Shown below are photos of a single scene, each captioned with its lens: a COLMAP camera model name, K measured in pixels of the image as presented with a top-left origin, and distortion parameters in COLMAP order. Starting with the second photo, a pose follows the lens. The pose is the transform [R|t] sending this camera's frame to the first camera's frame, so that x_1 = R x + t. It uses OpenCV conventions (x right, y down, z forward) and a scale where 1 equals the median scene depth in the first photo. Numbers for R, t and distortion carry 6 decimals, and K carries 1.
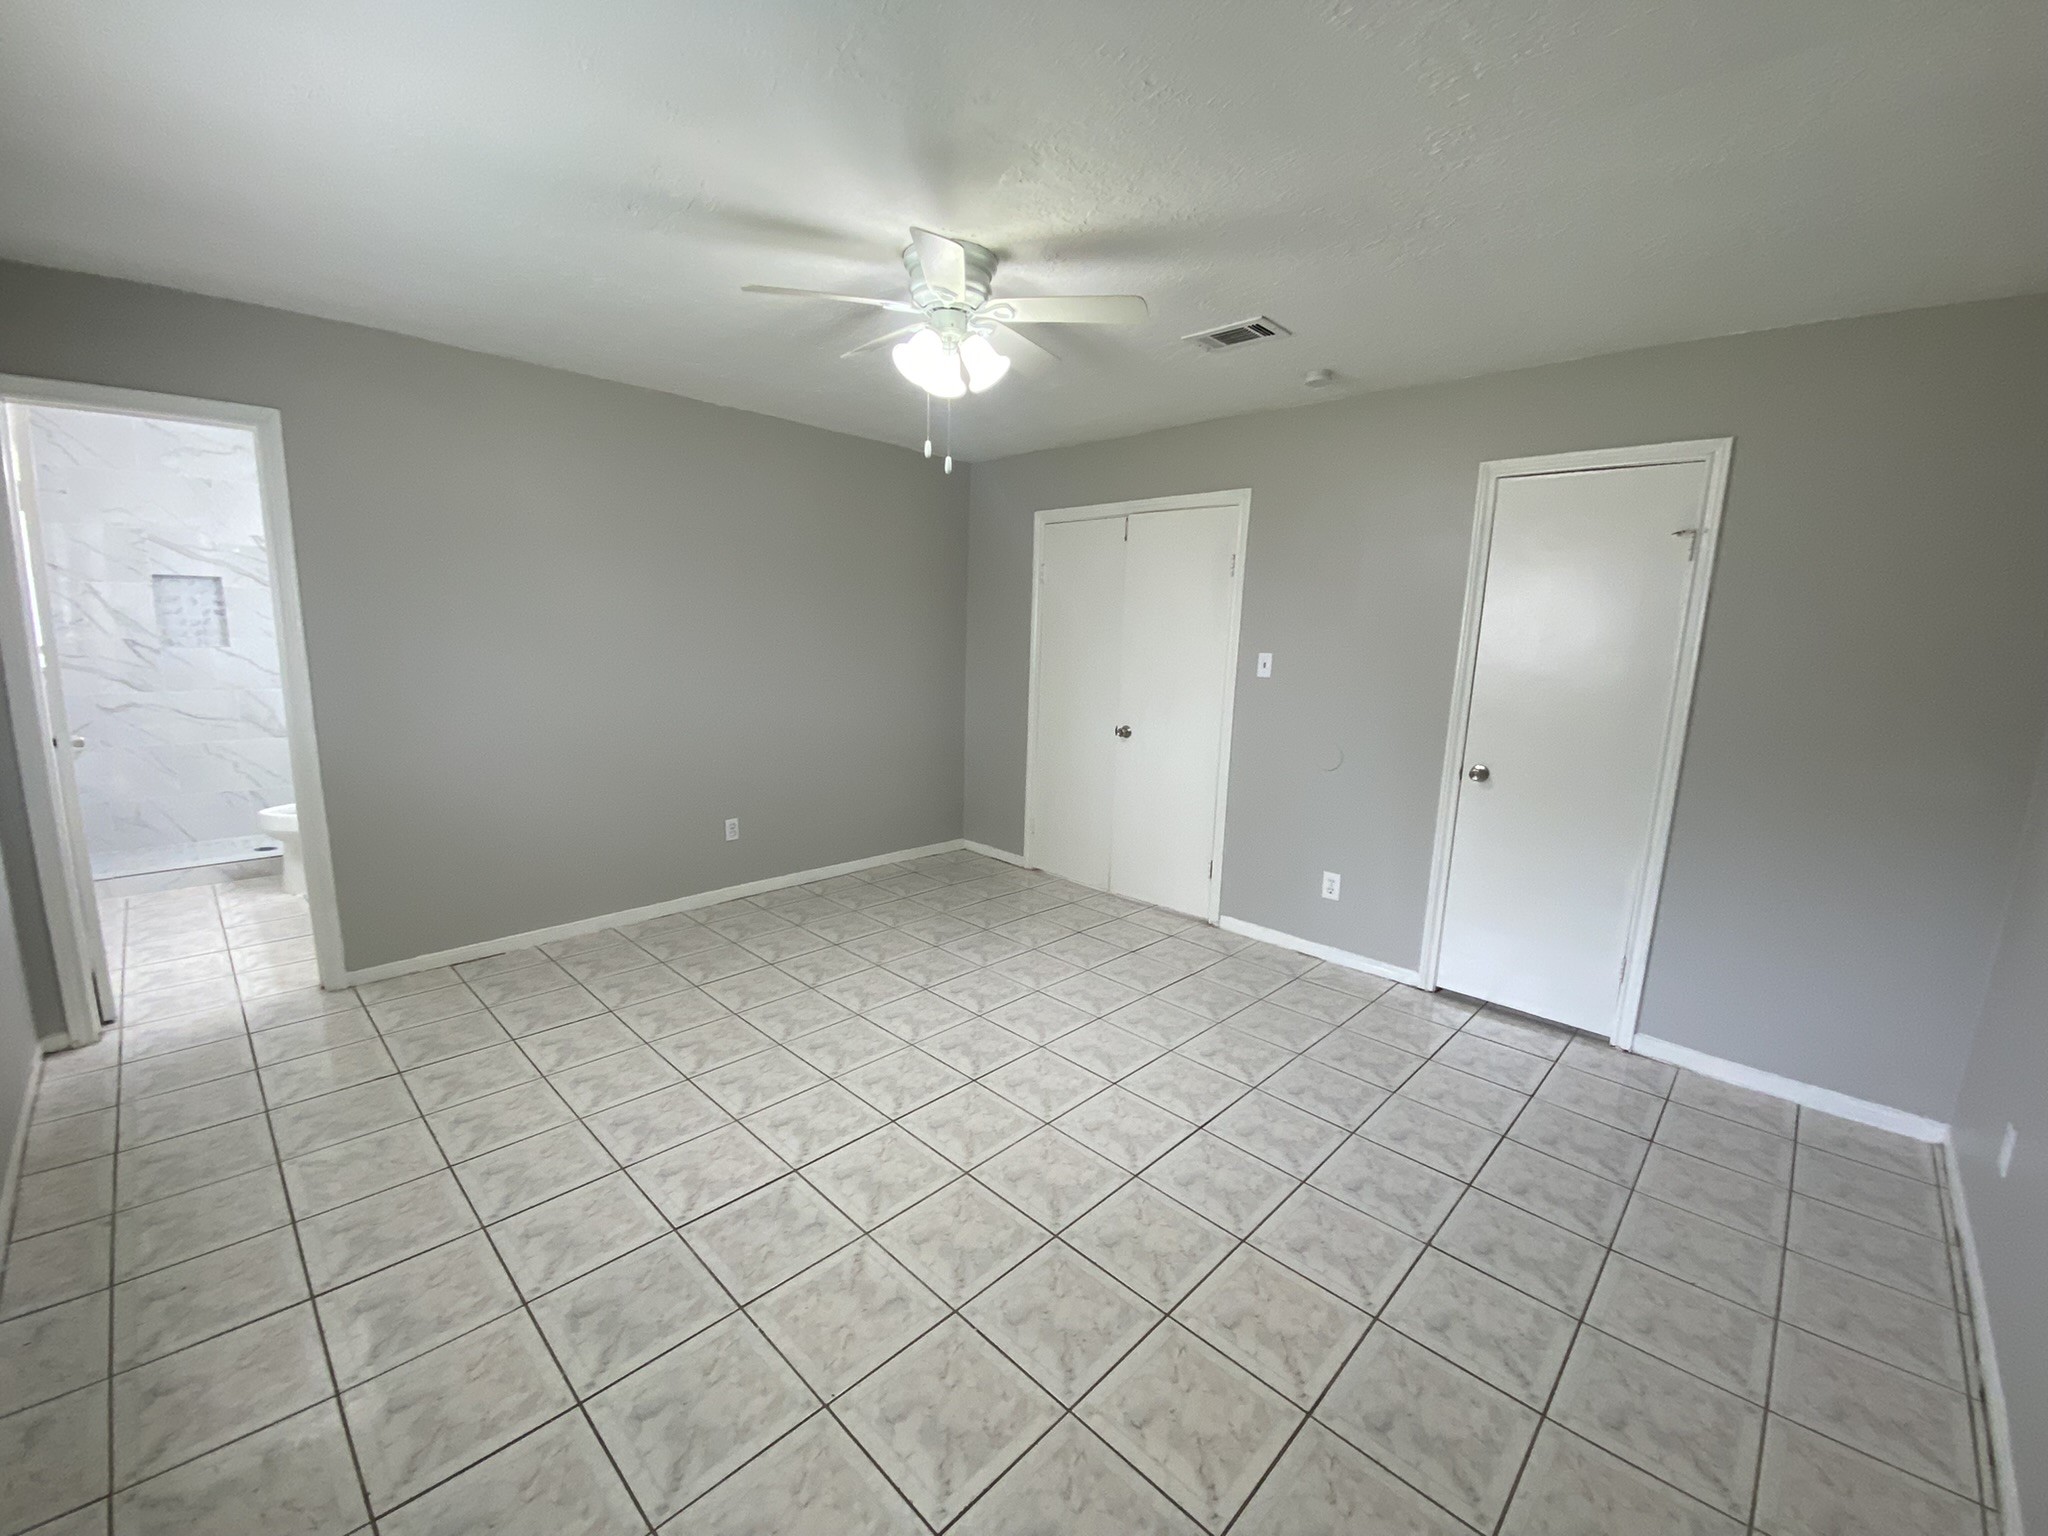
lens RADIAL K [[837.8, 0, 1027.6], [0, 837.8, 743.1], [0, 0, 1]] dist [-0.032651, -0.000180]
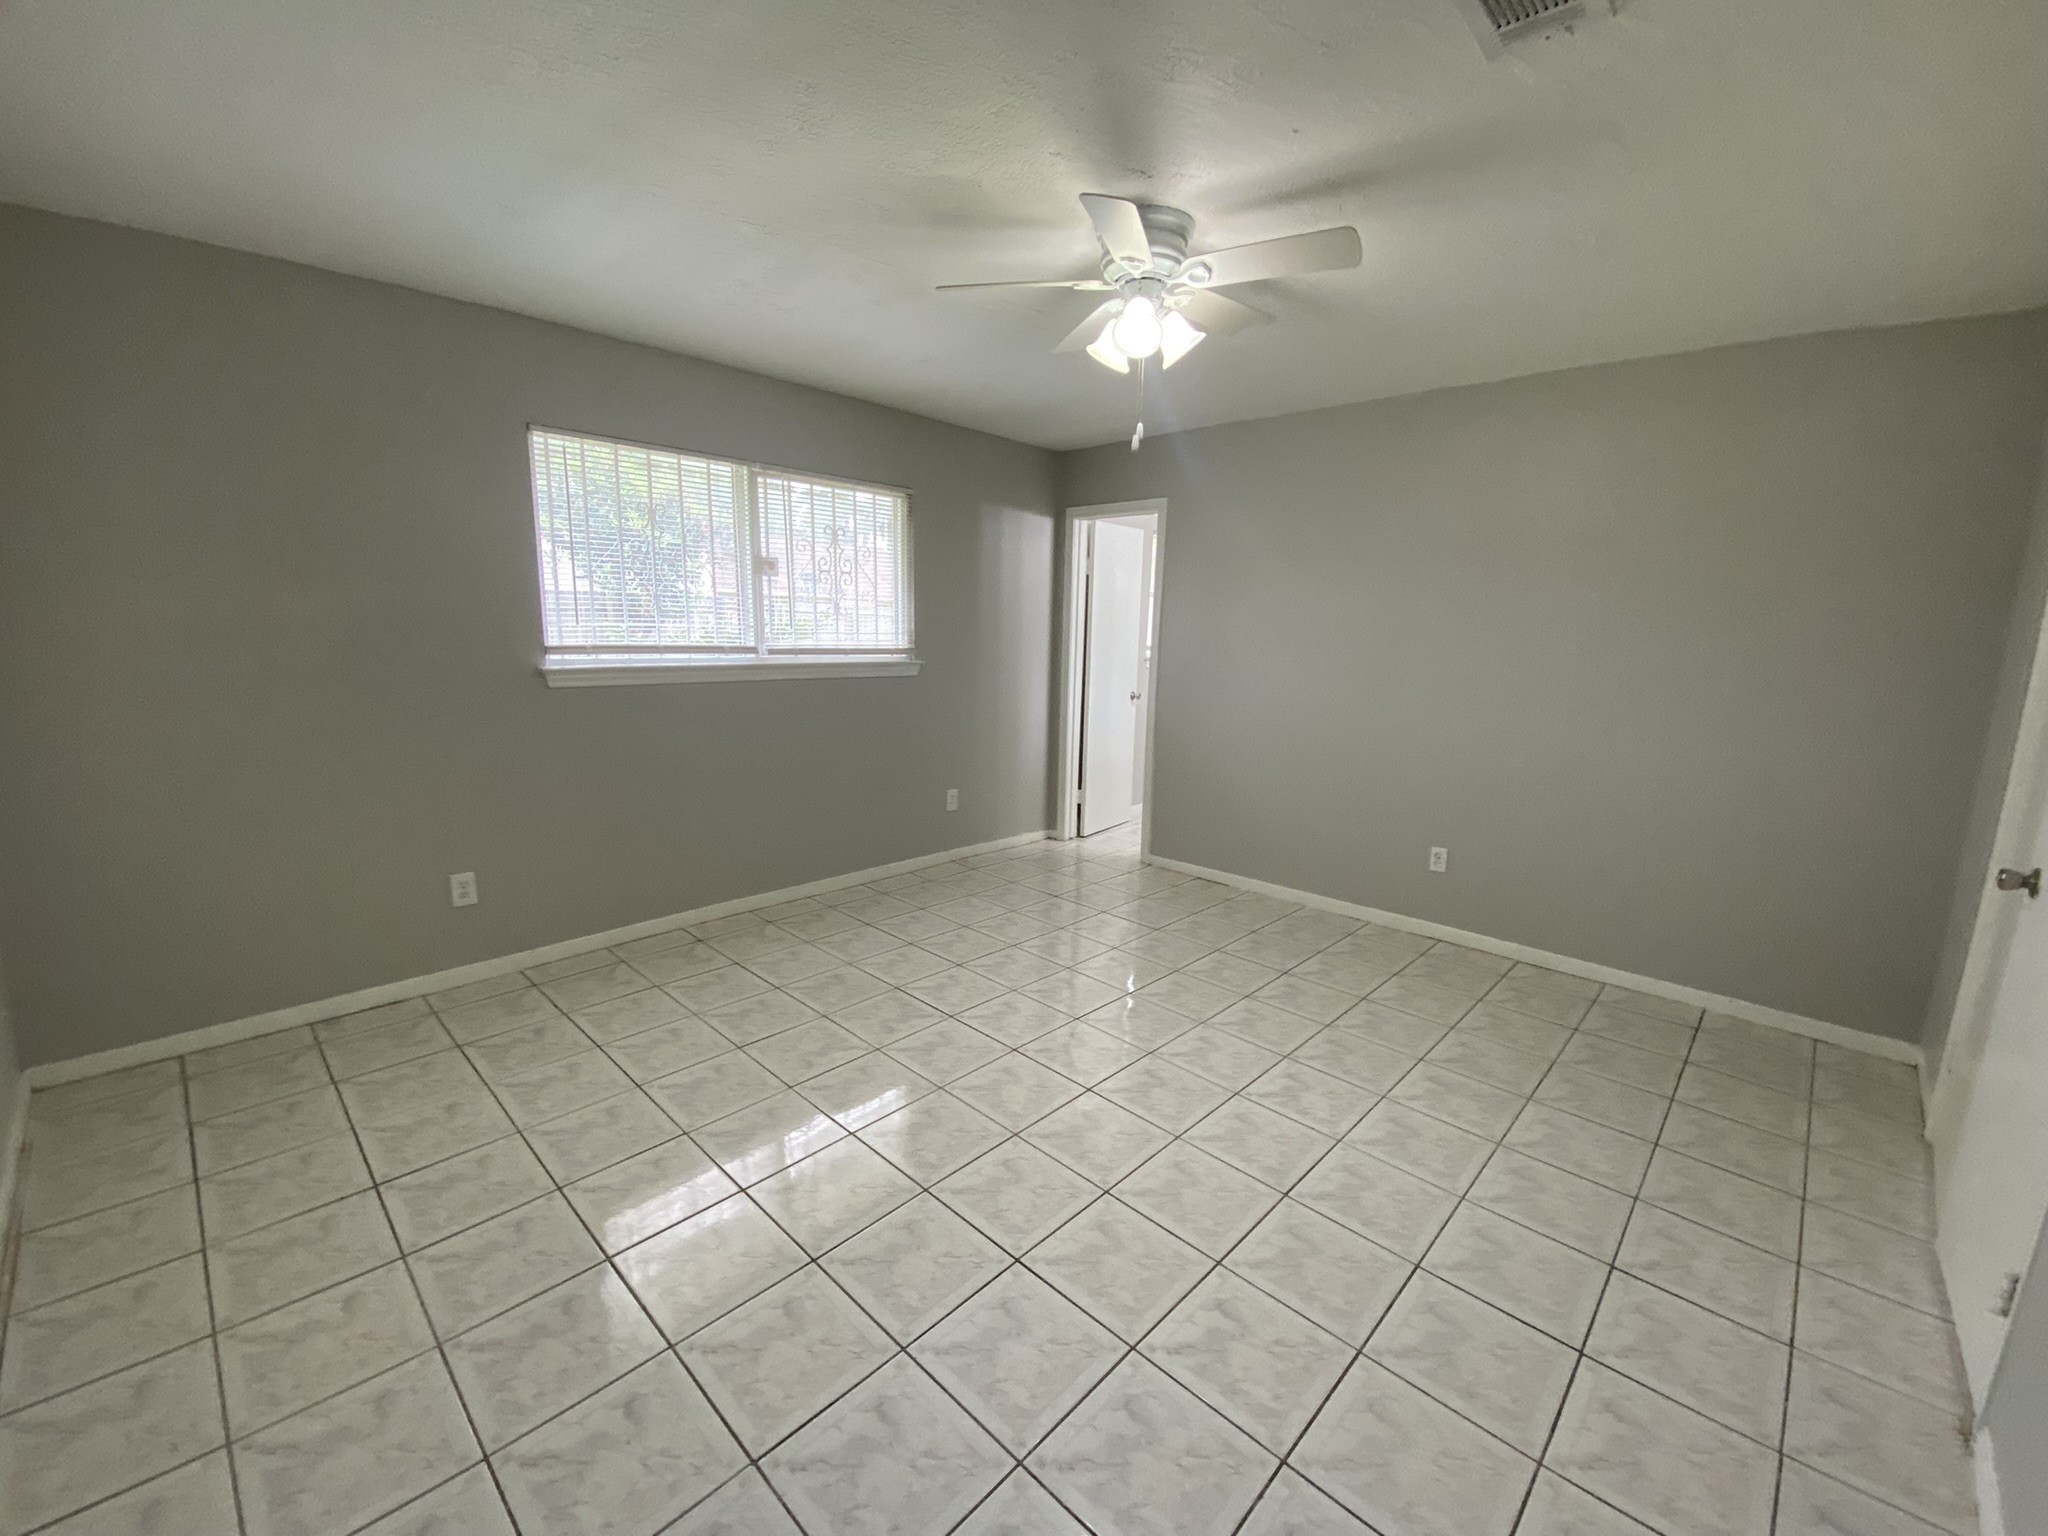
lens RADIAL K [[802.9, 0, 1024.0], [0, 802.9, 768.0], [0, 0, 1]] dist [-0.011480, -0.000042]
pose [[-0.003404, 0.152667, -0.988272, 0.606067], [-0.156787, 0.975973, 0.151307, -0.070820], [0.987627, 0.155463, 0.020614, 0.633003]]
